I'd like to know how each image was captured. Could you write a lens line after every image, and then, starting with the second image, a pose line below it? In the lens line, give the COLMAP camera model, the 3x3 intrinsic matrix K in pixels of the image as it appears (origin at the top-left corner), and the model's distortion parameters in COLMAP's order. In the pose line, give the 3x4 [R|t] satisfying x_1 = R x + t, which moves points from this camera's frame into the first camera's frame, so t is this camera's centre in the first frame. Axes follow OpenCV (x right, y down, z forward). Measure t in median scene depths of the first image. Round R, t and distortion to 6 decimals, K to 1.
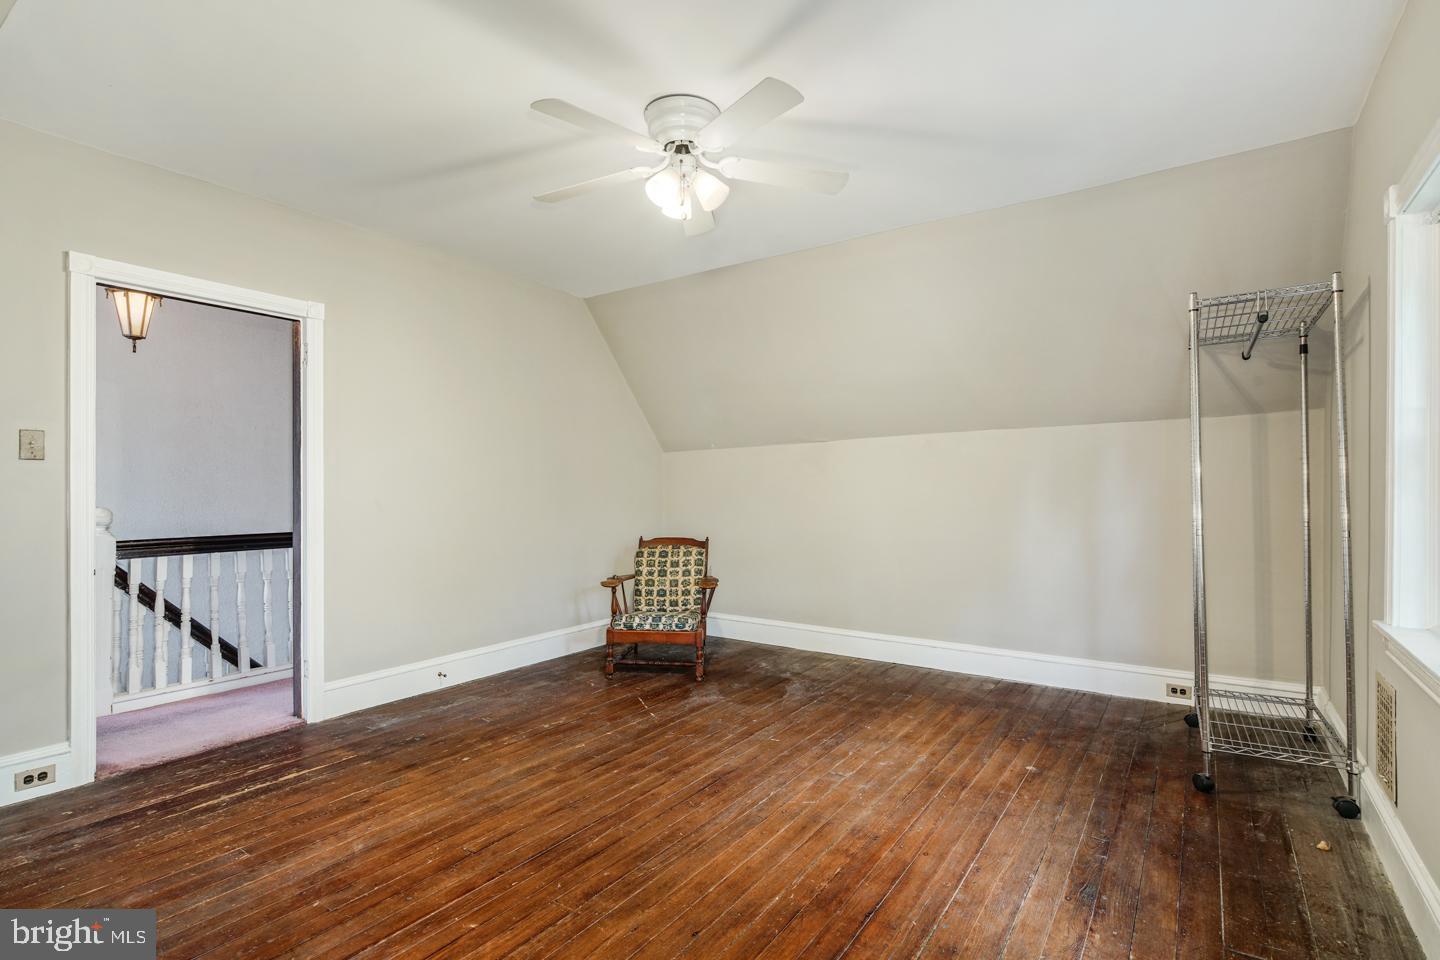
lens RADIAL K [[706.9, 0, 717.8], [0, 706.9, 473.8], [0, 0, 1]] dist [-0.002624, -0.000845]
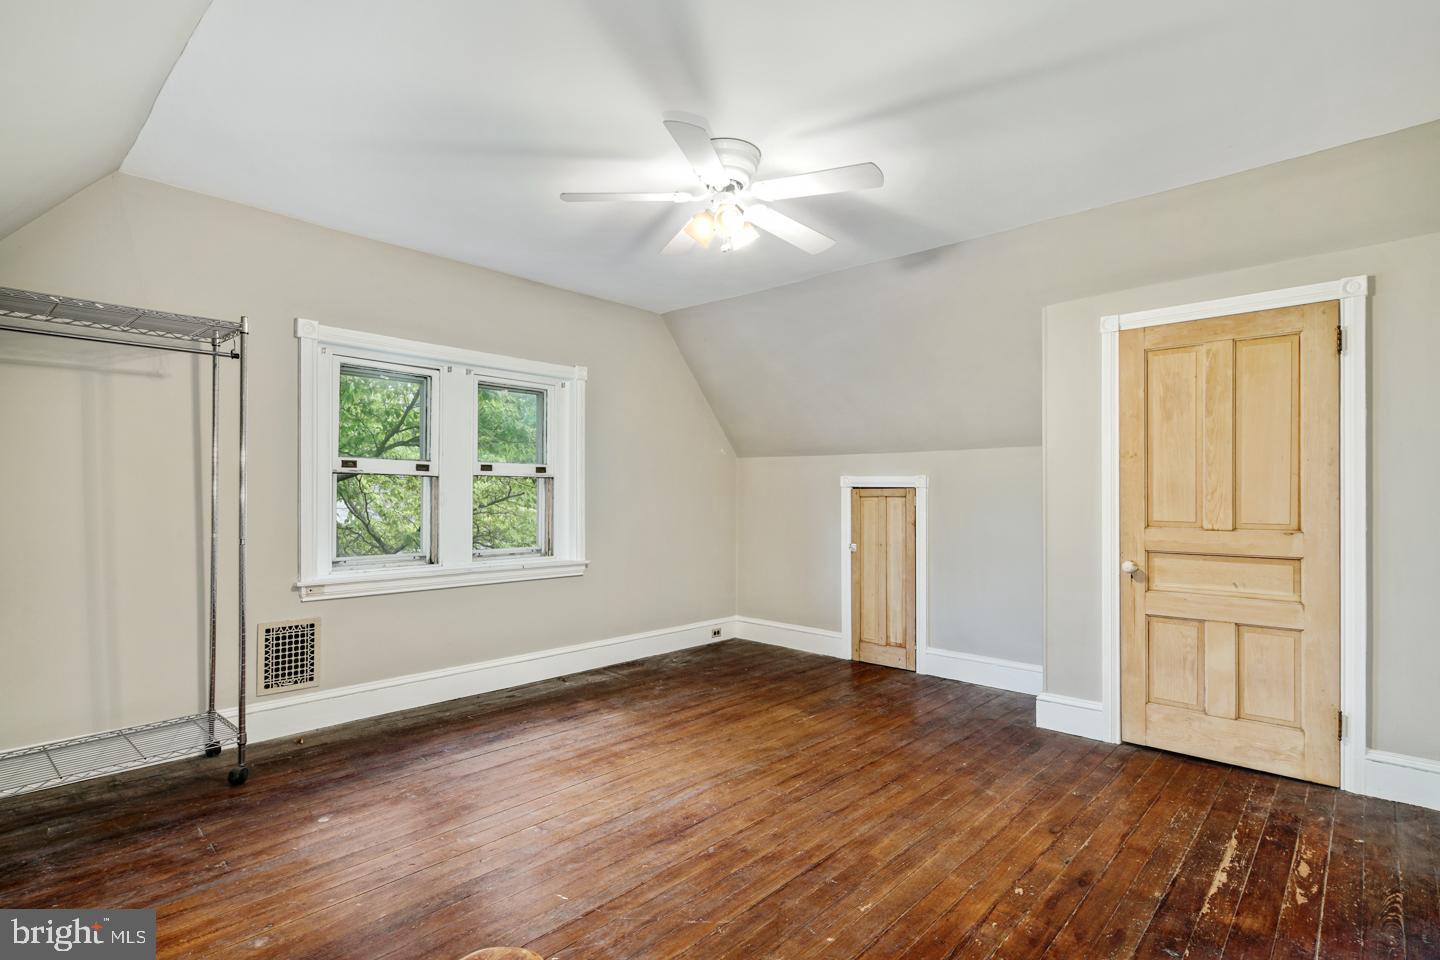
lens RADIAL K [[710.0, 0, 716.1], [0, 710.0, 501.0], [0, 0, 1]] dist [0.000485, -0.000251]
pose [[-0.990401, -0.002864, 0.138197, -0.181249], [-0.004043, 0.999958, -0.008249, 0.028473], [-0.138168, -0.008728, -0.990370, 2.028250]]
